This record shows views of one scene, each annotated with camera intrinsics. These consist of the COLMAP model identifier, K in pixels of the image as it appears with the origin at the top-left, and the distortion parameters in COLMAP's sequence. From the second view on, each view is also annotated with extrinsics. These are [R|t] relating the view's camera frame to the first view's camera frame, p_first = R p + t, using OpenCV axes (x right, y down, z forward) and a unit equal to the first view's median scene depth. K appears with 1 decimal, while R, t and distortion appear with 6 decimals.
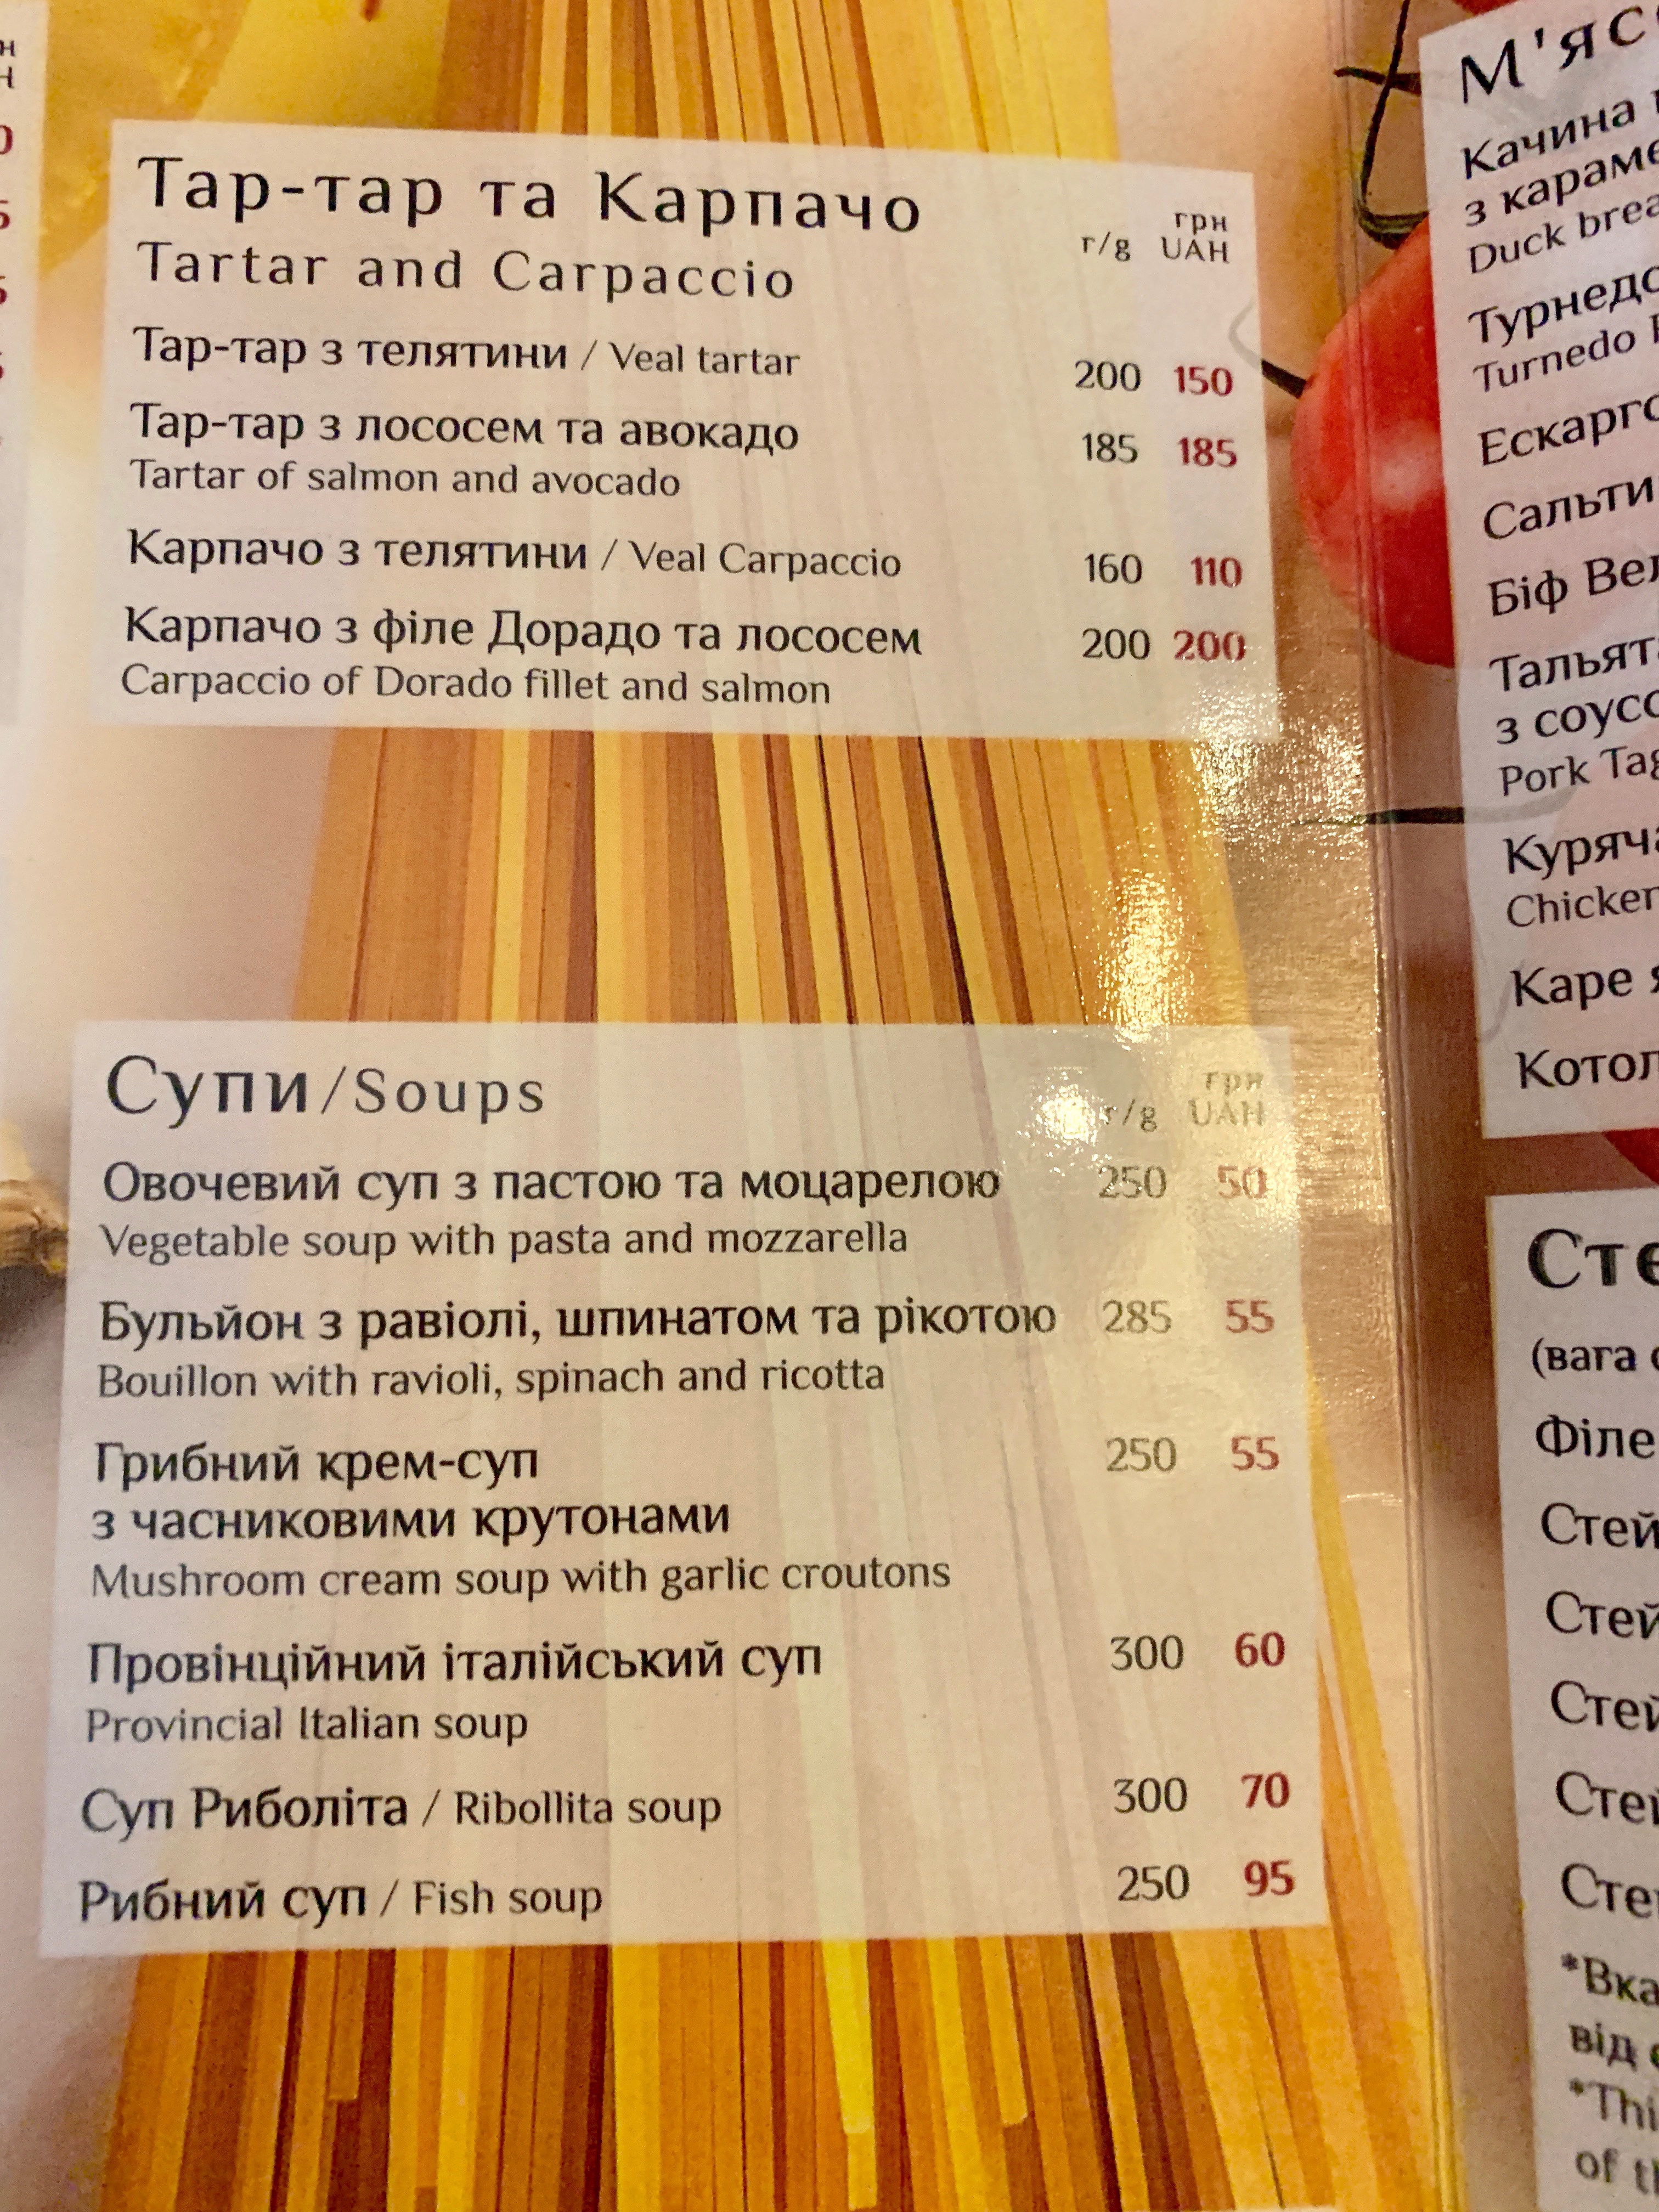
lens RADIAL K [[1744.8, 0, 828.5], [0, 1744.8, 1101.8], [0, 0, 1]] dist [-0.035939, 0.014512]
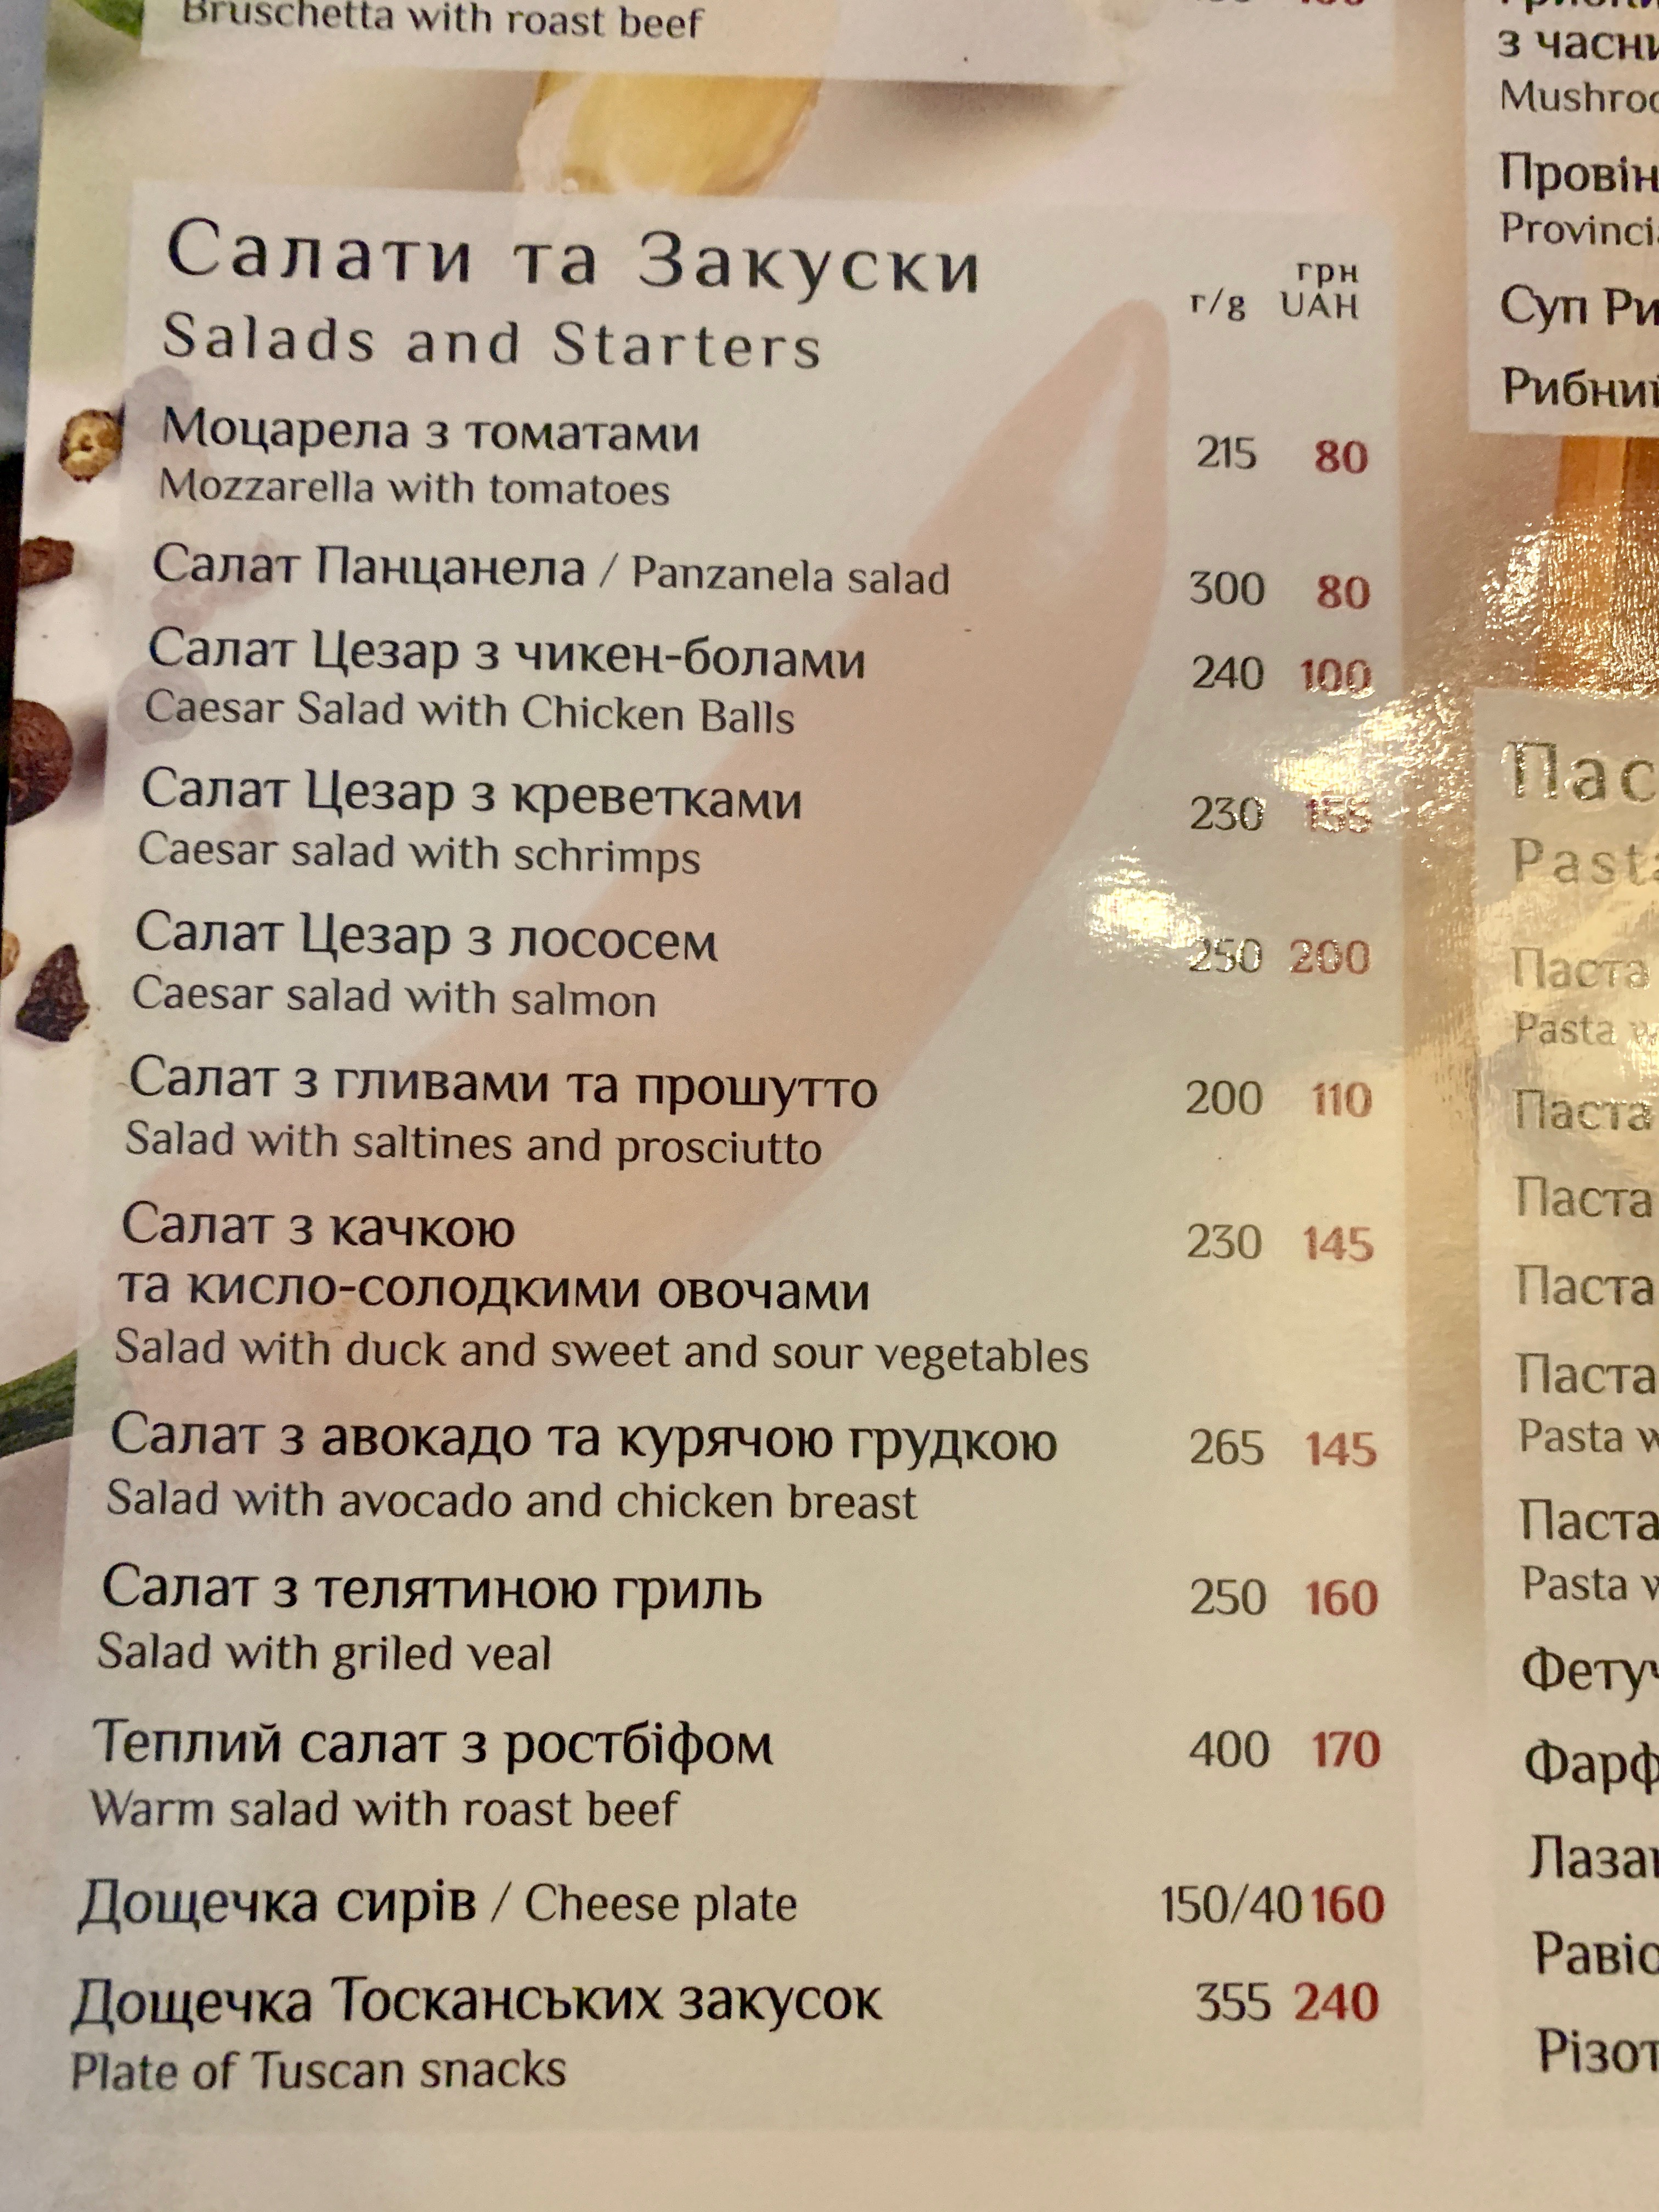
lens RADIAL K [[1744.8, 0, 817.6], [0, 1744.8, 1062.5], [0, 0, 1]] dist [-0.035939, 0.014512]
pose [[0.997043, 0.021400, -0.073803, -0.746188], [-0.015679, 0.996889, 0.077240, 0.781608], [0.075226, -0.075854, 0.994277, -0.092995]]
